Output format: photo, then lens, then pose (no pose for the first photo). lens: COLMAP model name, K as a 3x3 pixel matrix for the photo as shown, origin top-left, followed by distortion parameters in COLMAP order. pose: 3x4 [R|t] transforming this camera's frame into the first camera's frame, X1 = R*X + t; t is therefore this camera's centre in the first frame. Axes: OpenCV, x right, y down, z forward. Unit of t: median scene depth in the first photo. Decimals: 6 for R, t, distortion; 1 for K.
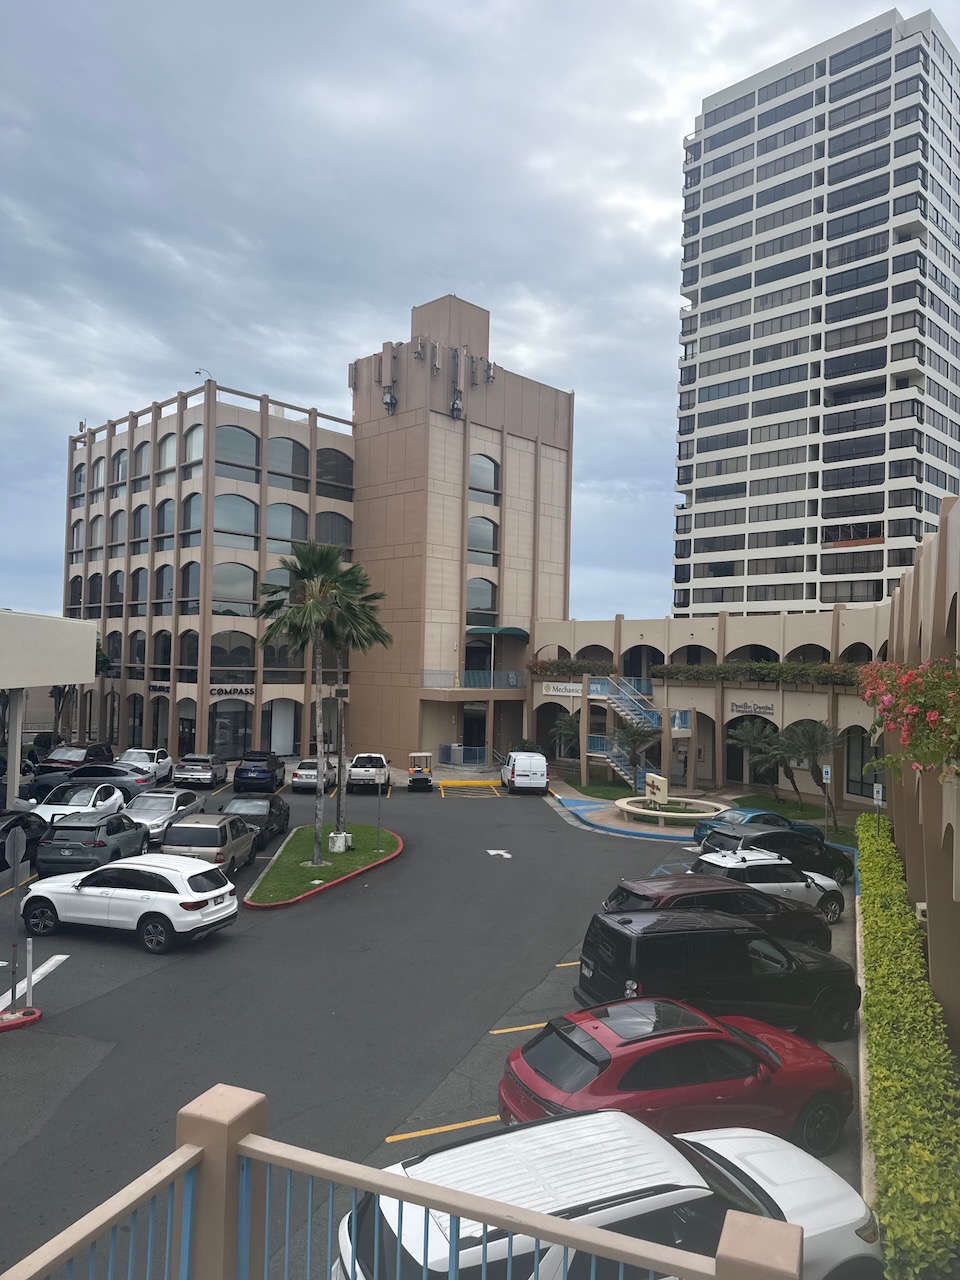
lens RADIAL K [[888.7, 0, 480.0], [0, 888.7, 640.0], [0, 0, 1]] dist [0.142377, -0.257929]
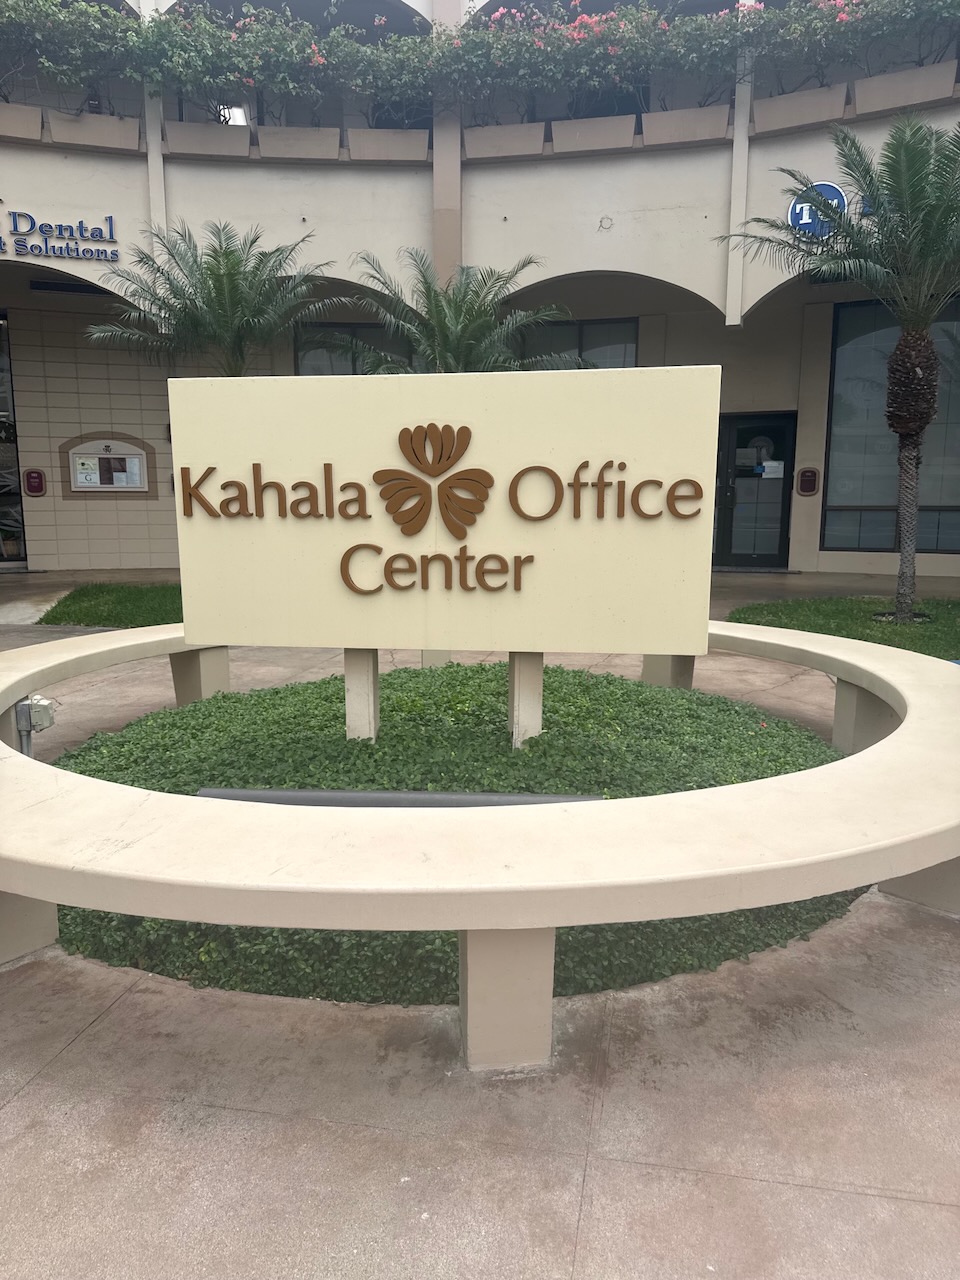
lens RADIAL K [[894.0, 0, 472.3], [0, 894.0, 636.9], [0, 0, 1]] dist [0.086906, -0.125673]
pose [[0.272977, -0.171846, 0.946548, 0.075785], [-0.017402, 0.982873, 0.183459, 0.109260], [-0.961863, -0.066552, 0.265312, 0.660605]]
